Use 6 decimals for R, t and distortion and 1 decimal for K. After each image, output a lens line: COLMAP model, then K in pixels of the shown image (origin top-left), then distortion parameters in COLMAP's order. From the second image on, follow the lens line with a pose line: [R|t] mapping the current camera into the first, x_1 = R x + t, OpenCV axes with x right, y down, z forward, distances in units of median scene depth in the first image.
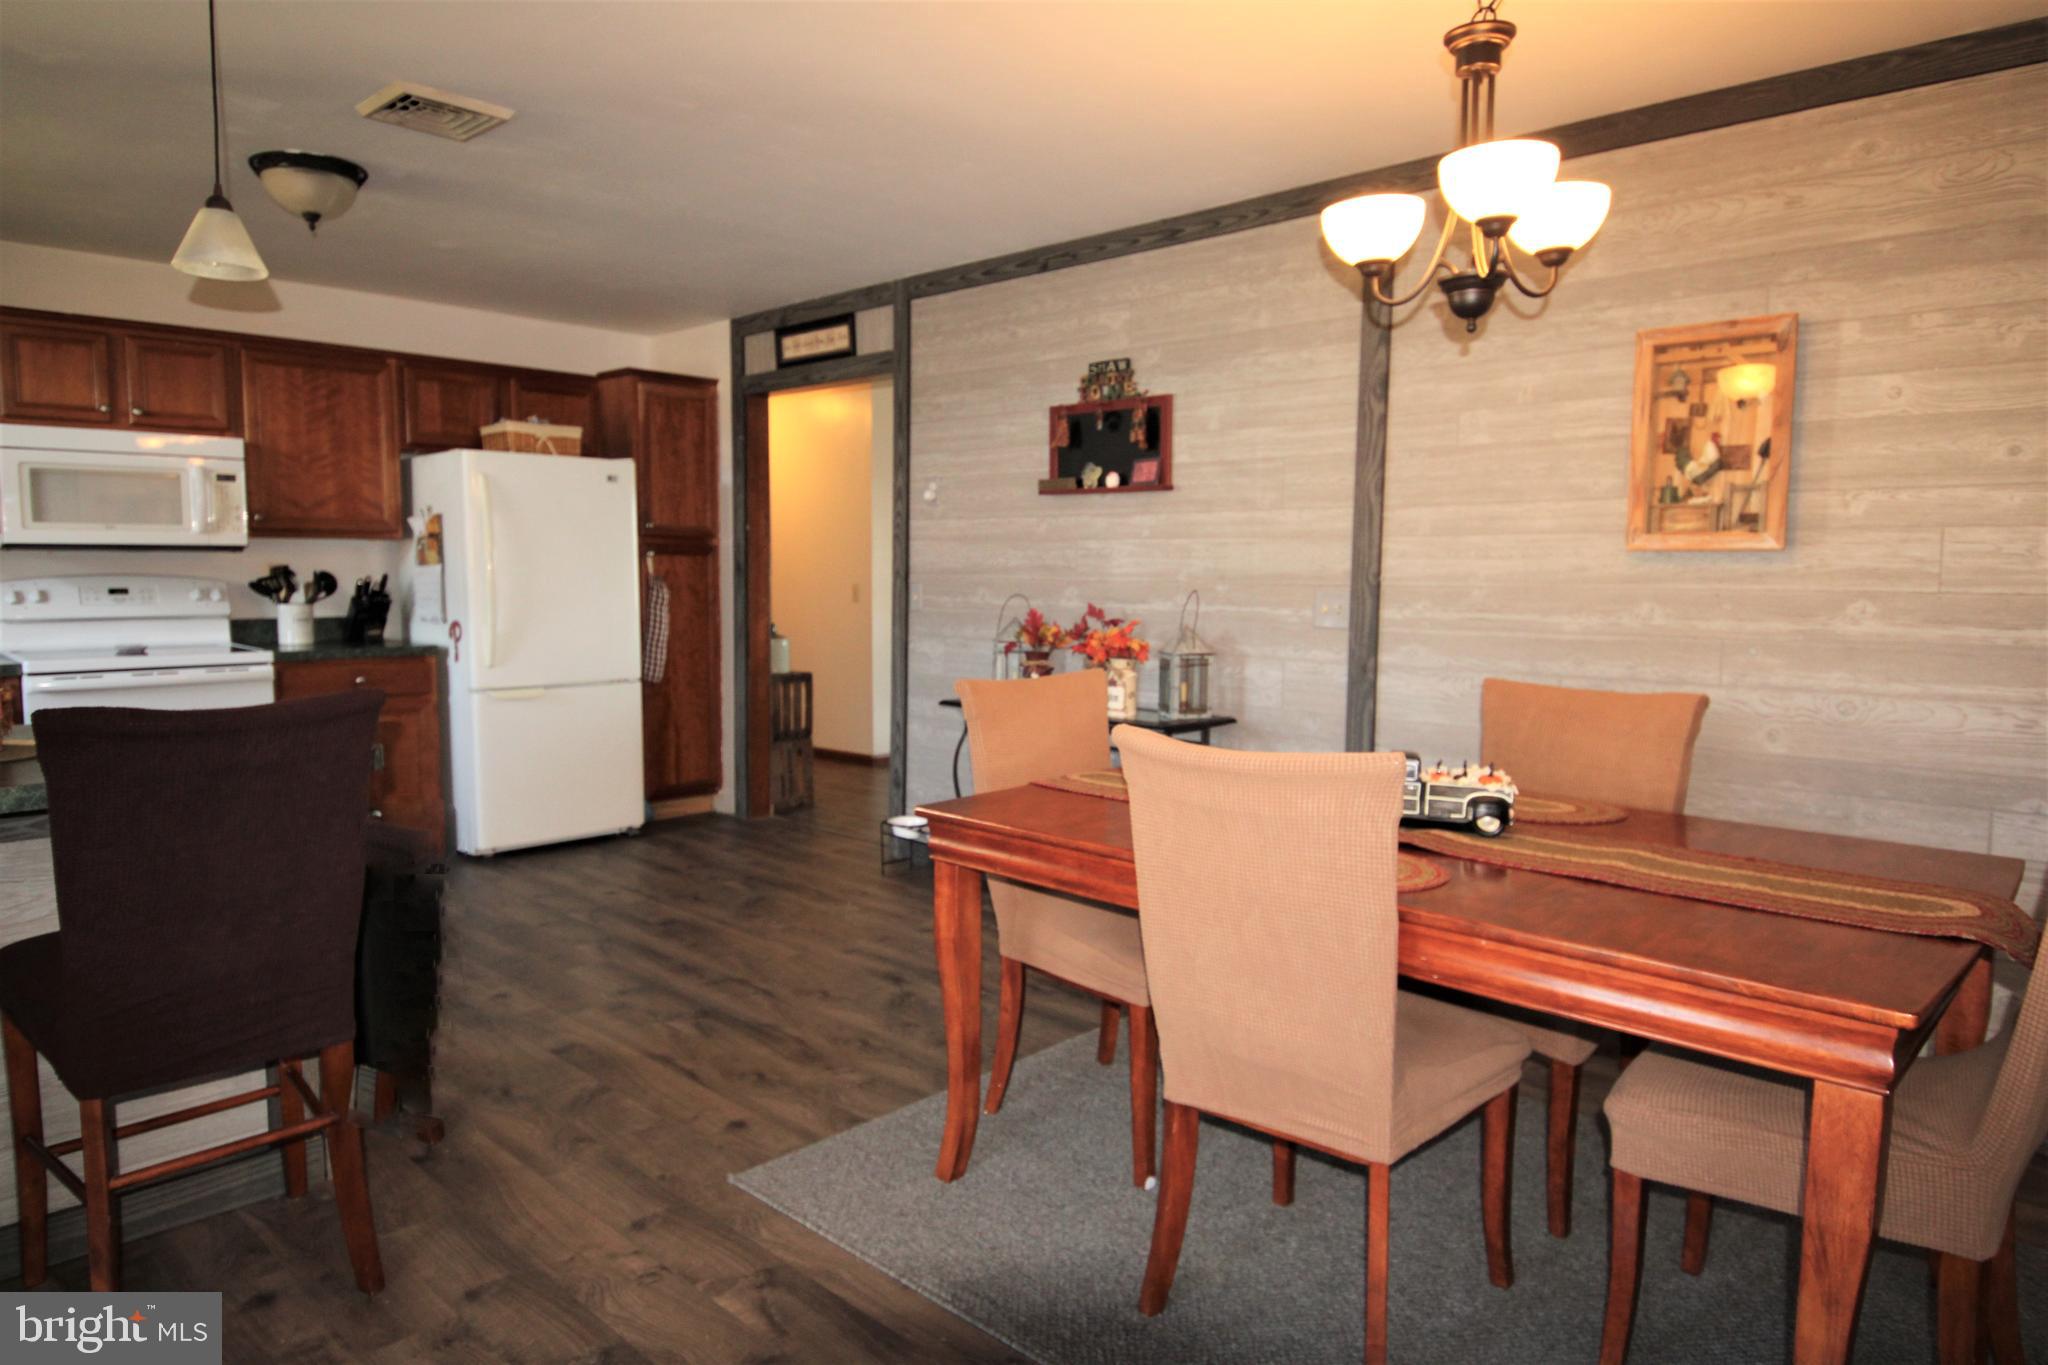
lens RADIAL K [[1276.3, 0, 1062.2], [0, 1276.3, 683.5], [0, 0, 1]] dist [0.042845, -0.072057]
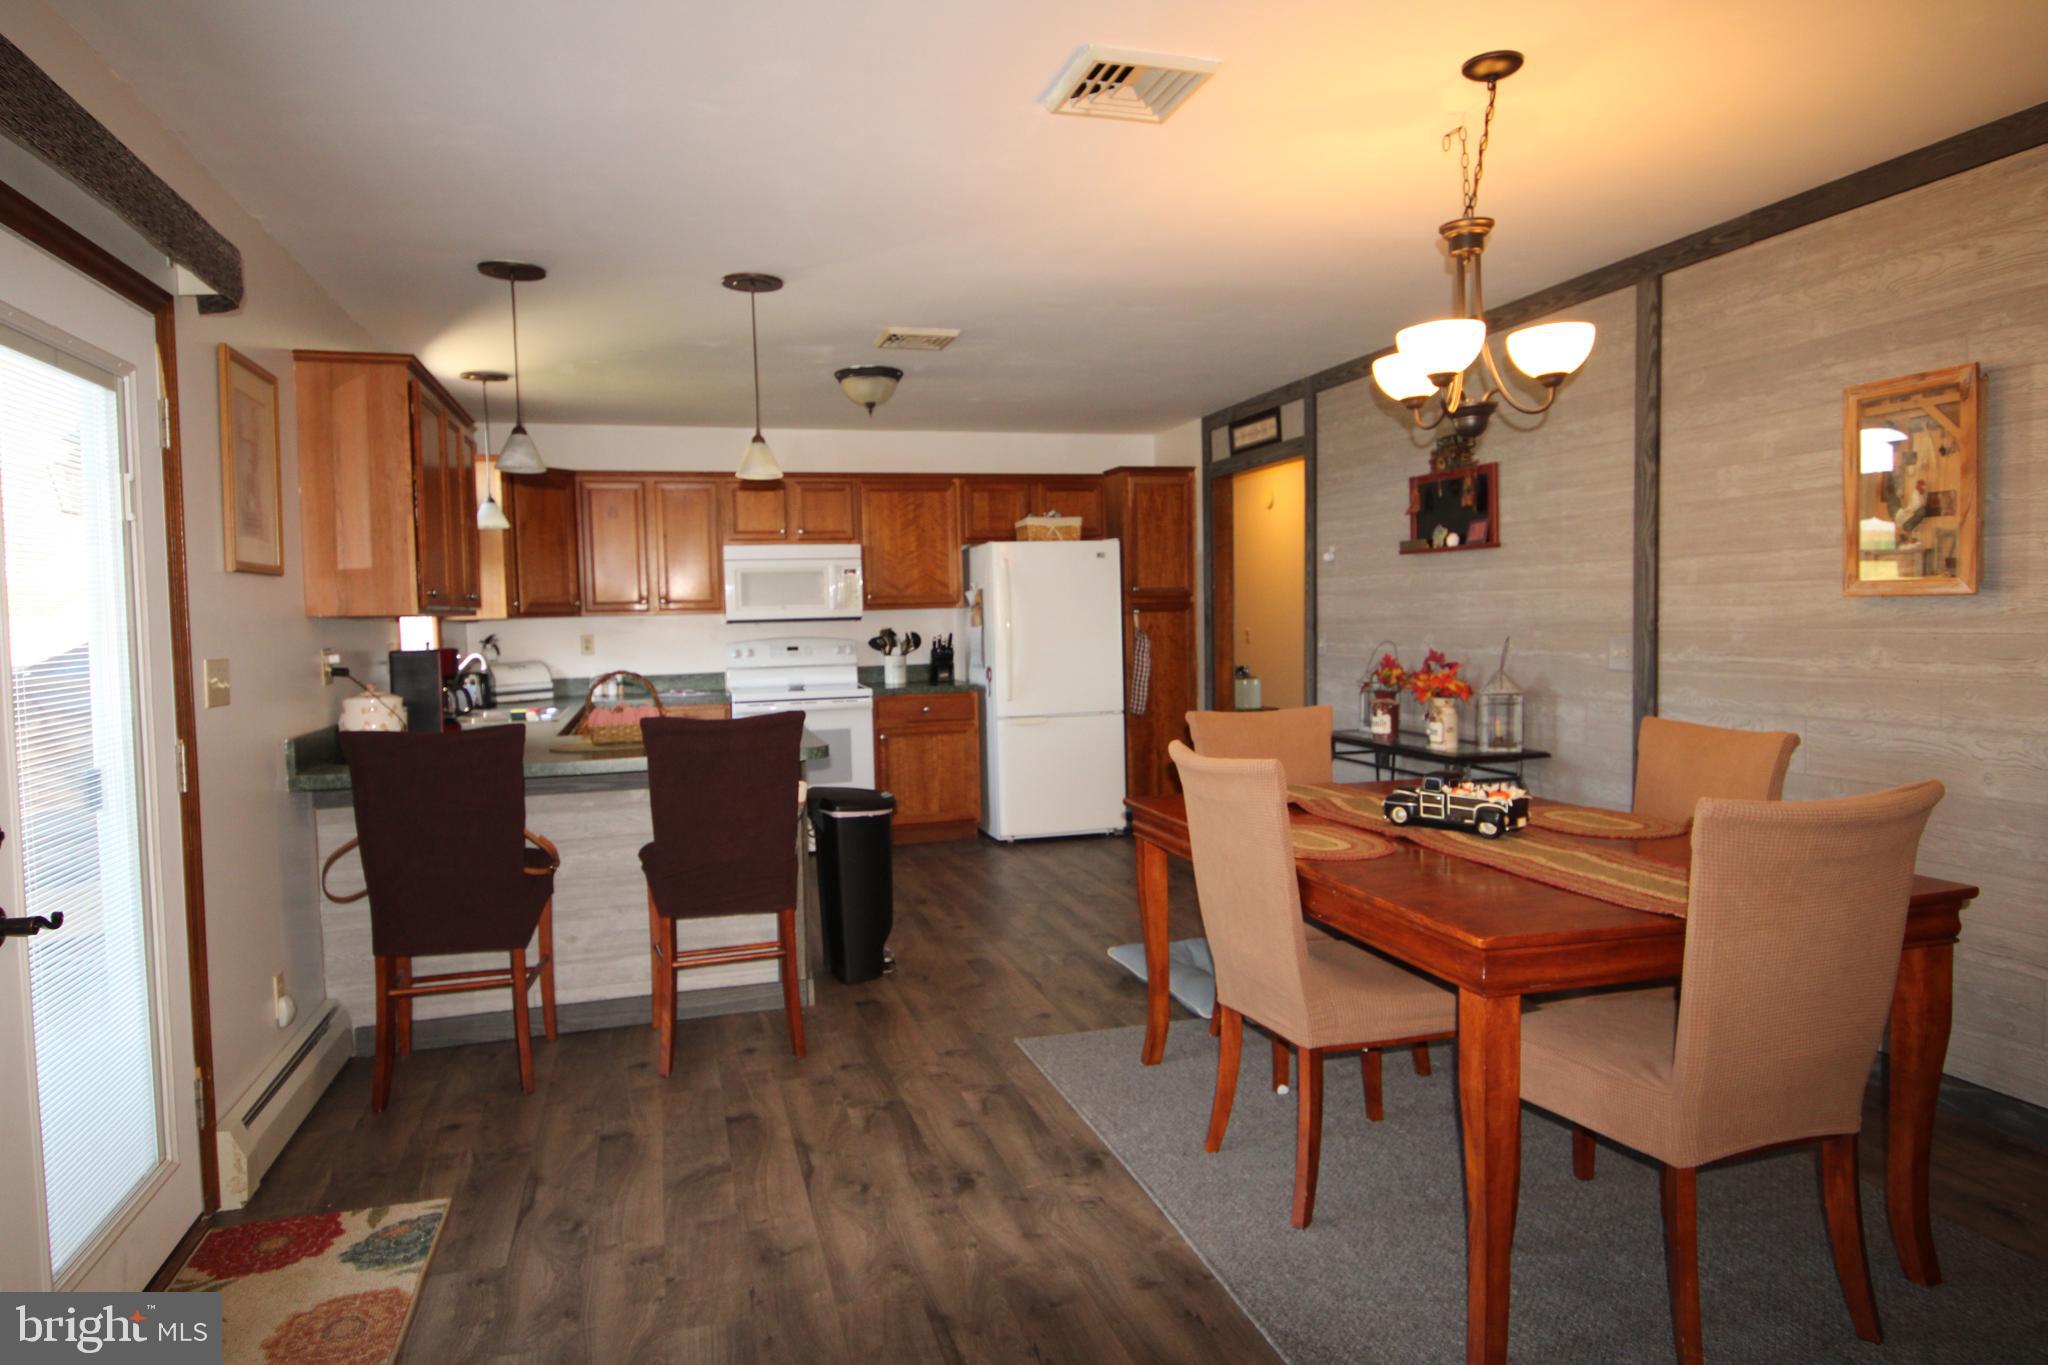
lens RADIAL K [[1245.5, 0, 973.0], [0, 1245.5, 673.0], [0, 0, 1]] dist [0.003798, -0.024047]
pose [[0.845772, -0.003509, -0.533533, 0.286909], [-0.016430, 0.999333, -0.032619, 0.001852], [0.533291, 0.036354, 0.845150, -0.166400]]
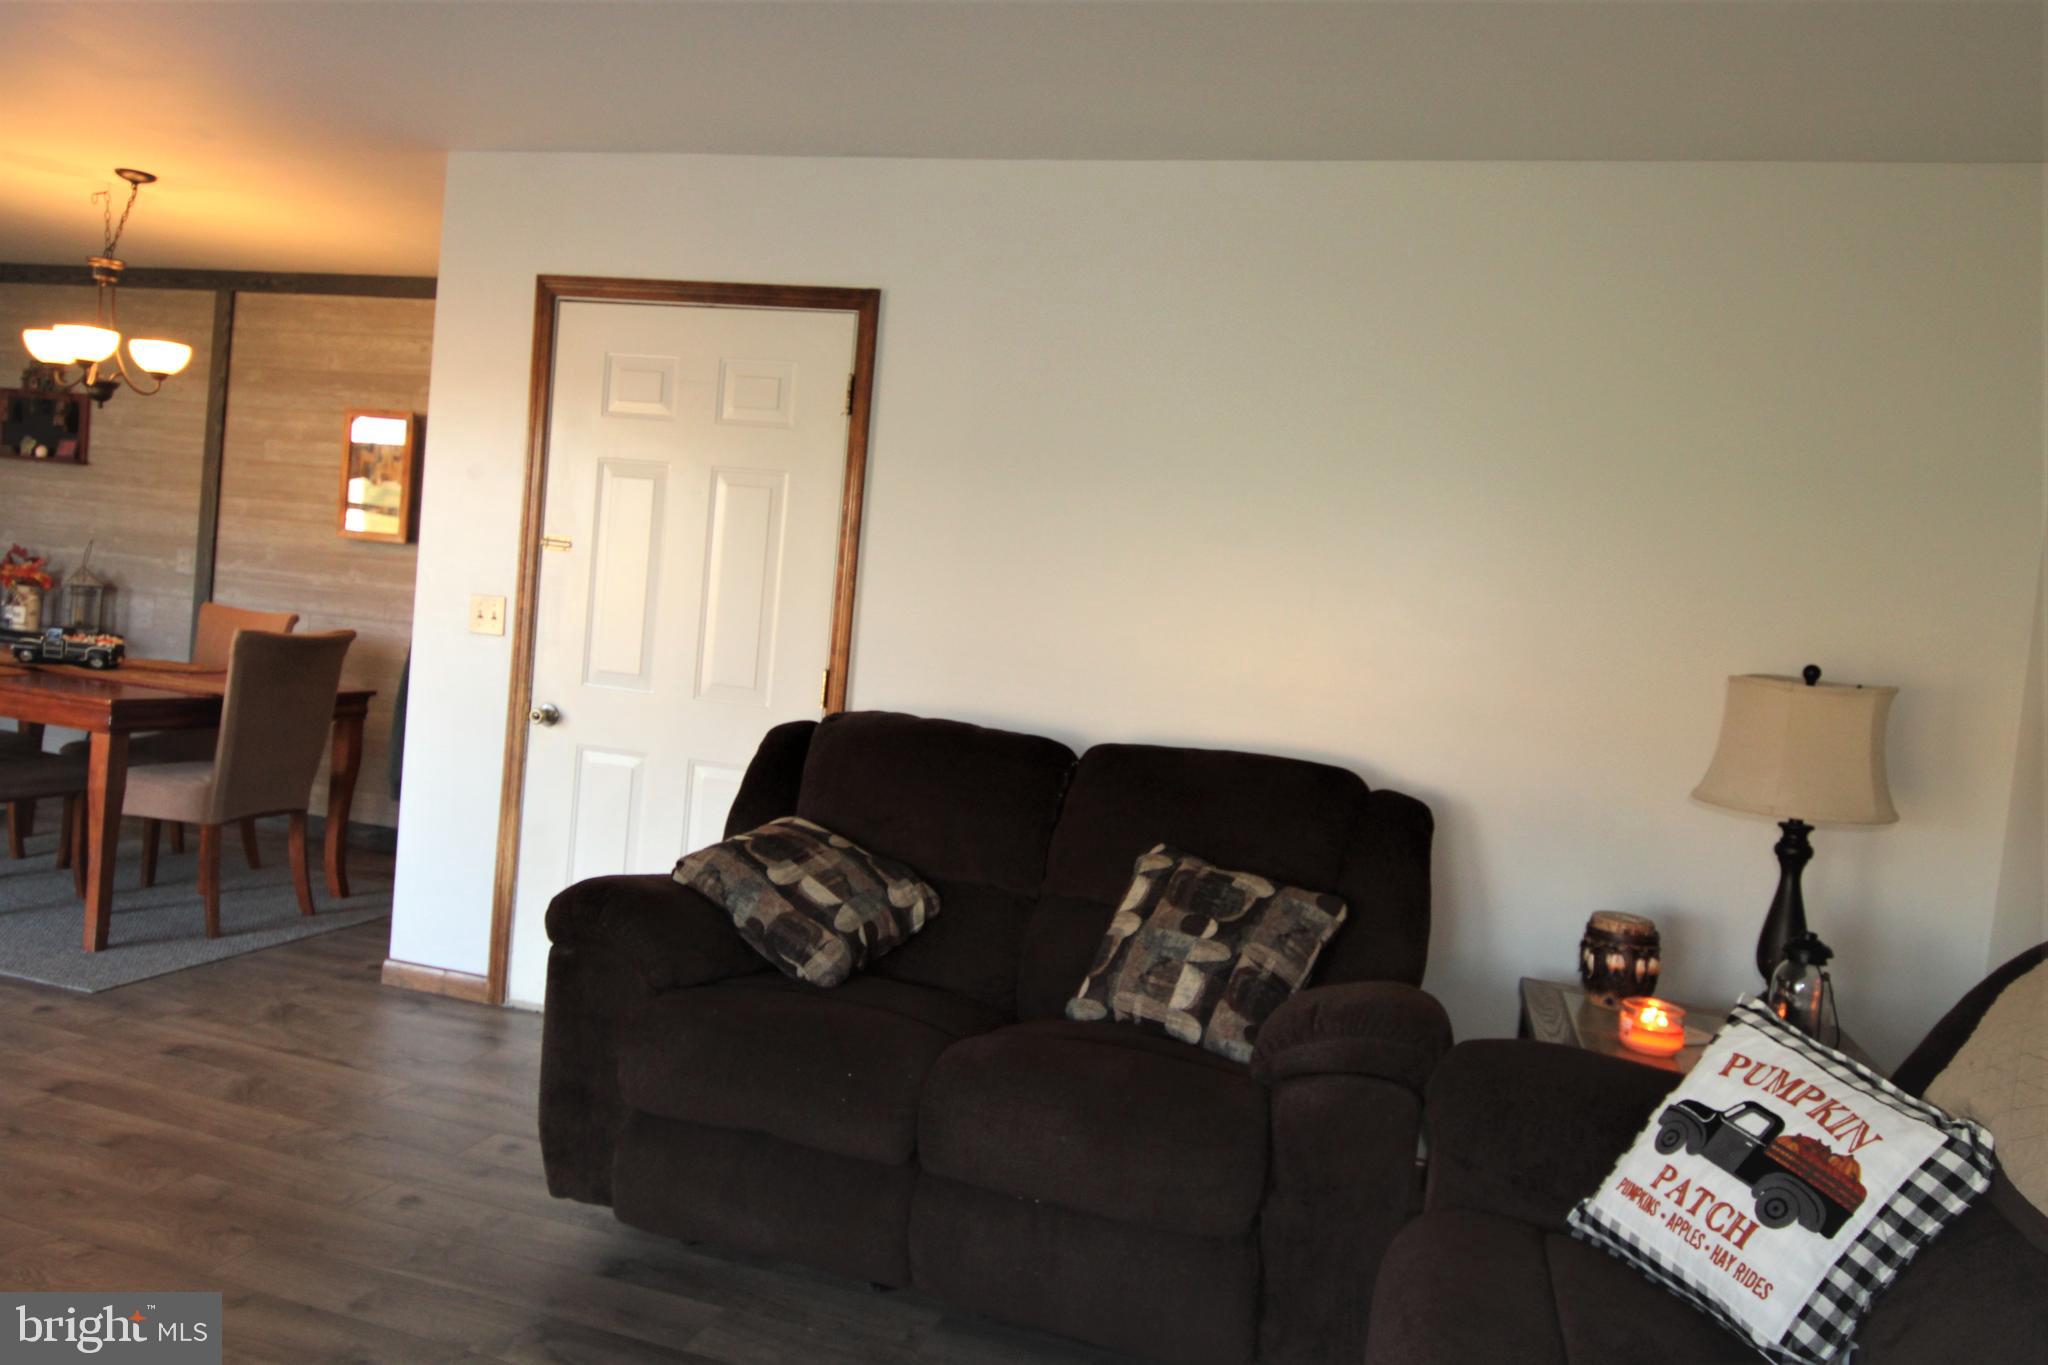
lens RADIAL K [[1245.5, 0, 973.0], [0, 1245.5, 673.0], [0, 0, 1]] dist [0.003798, -0.024047]
pose [[0.879596, 0.050189, 0.473067, 0.310858], [-0.049728, 0.998672, -0.013491, 0.039975], [-0.473116, -0.011658, 0.880923, -0.612624]]
